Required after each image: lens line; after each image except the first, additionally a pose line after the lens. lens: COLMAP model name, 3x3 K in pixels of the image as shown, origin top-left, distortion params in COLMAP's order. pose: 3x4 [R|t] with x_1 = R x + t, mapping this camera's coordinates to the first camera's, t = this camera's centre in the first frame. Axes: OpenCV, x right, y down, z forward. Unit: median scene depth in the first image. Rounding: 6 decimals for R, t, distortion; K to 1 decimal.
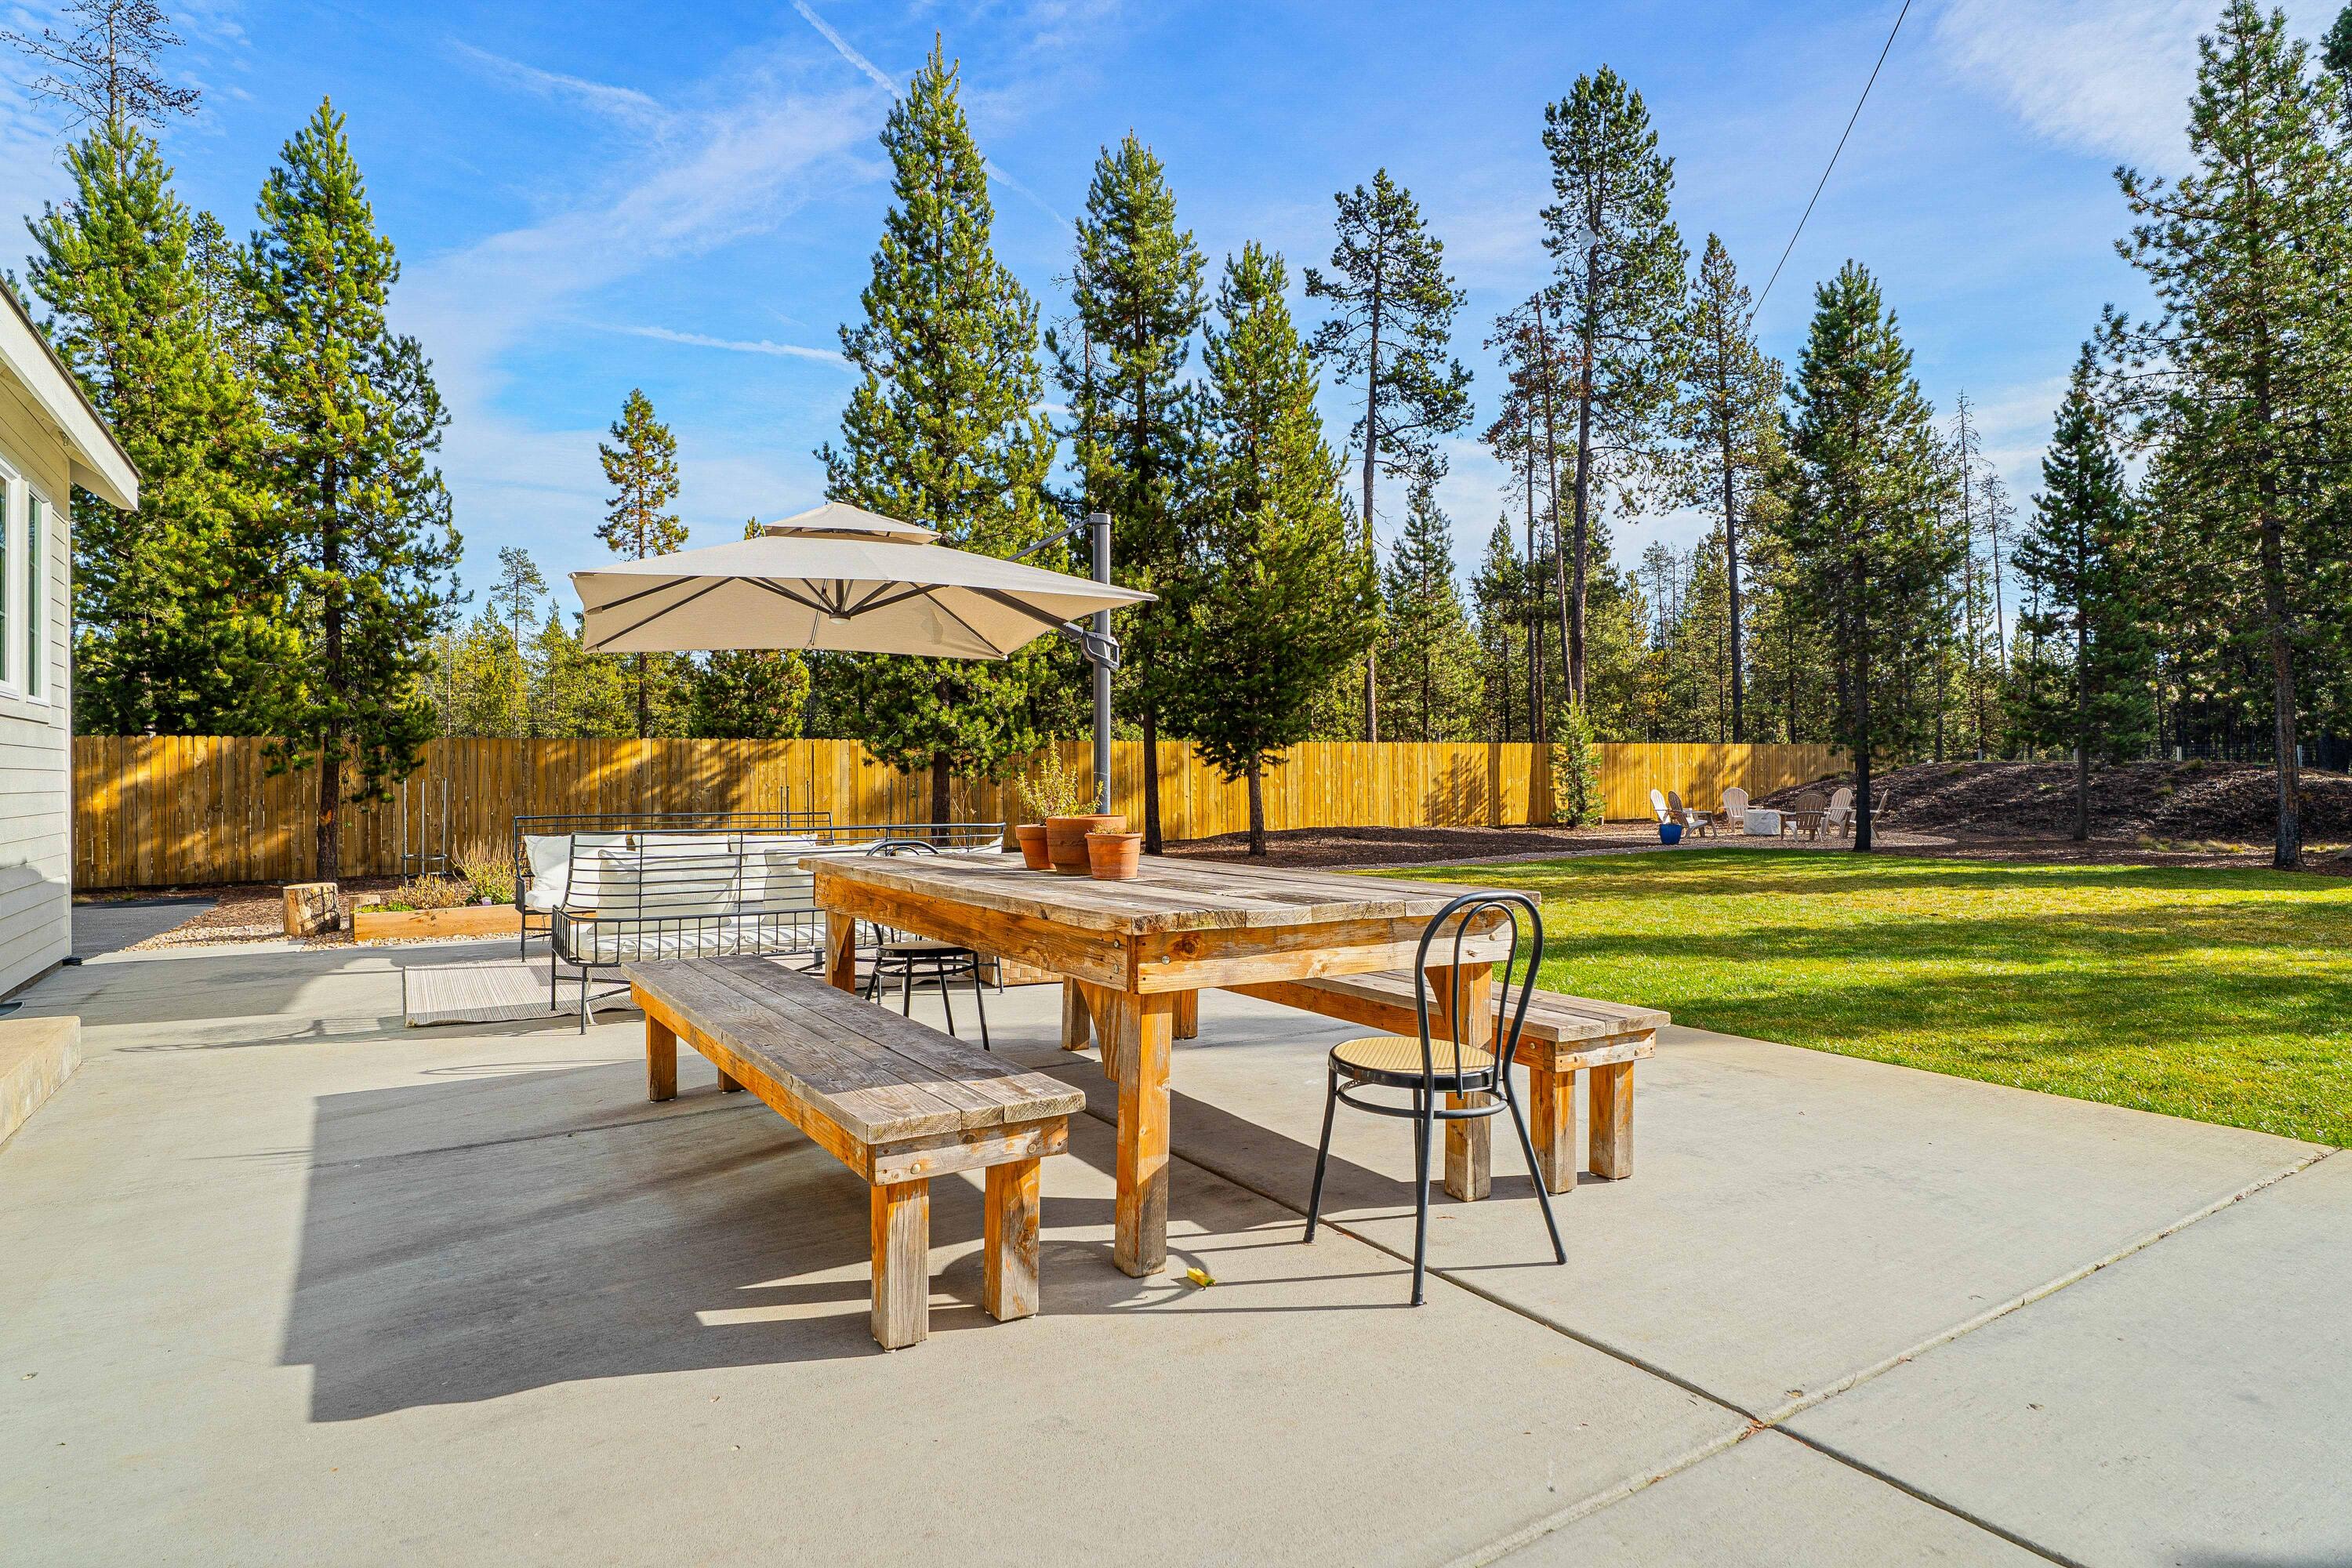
lens RADIAL K [[1289.3, 0, 1176.0], [0, 1289.3, 784.0], [0, 0, 1]] dist [-0.025952, 0.000194]
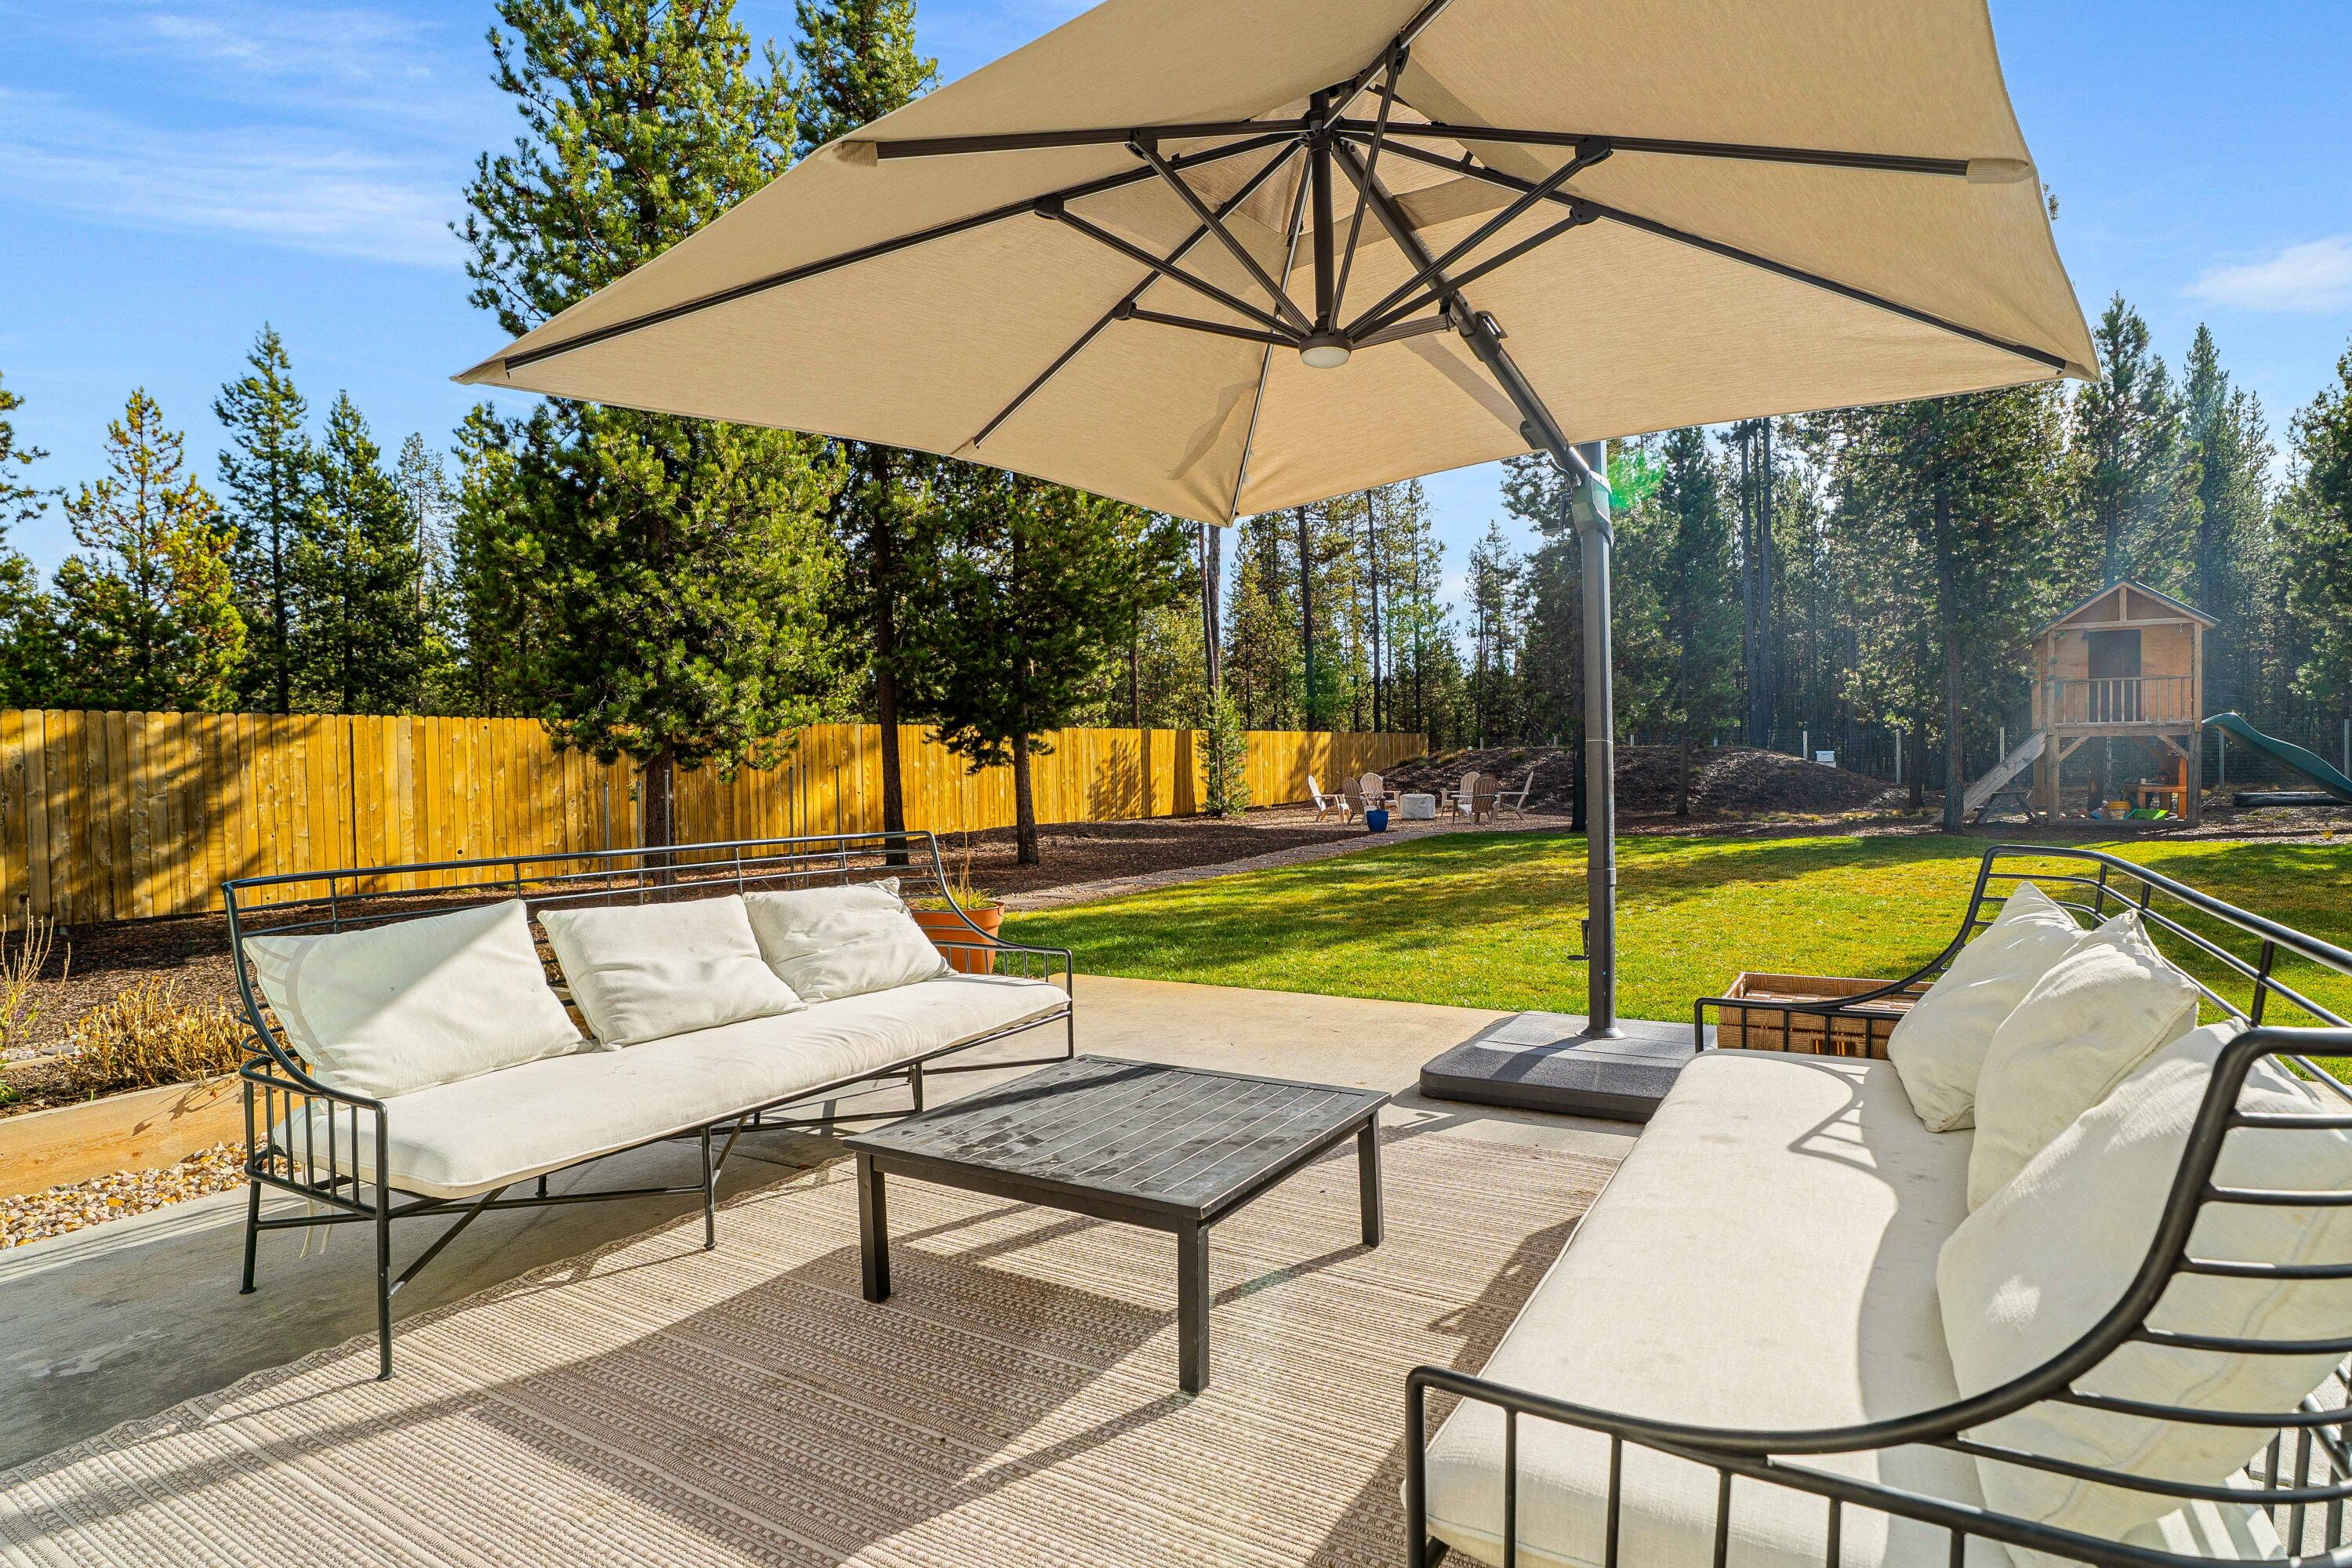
lens RADIAL K [[1216.5, 0, 1173.8], [0, 1216.5, 772.6], [0, 0, 1]] dist [0.000260, 0.000212]
pose [[0.890850, -0.014081, 0.454079, -0.197730], [0.016507, 0.999863, -0.001379, 0.001795], [-0.453997, 0.008724, 0.890960, 0.282829]]
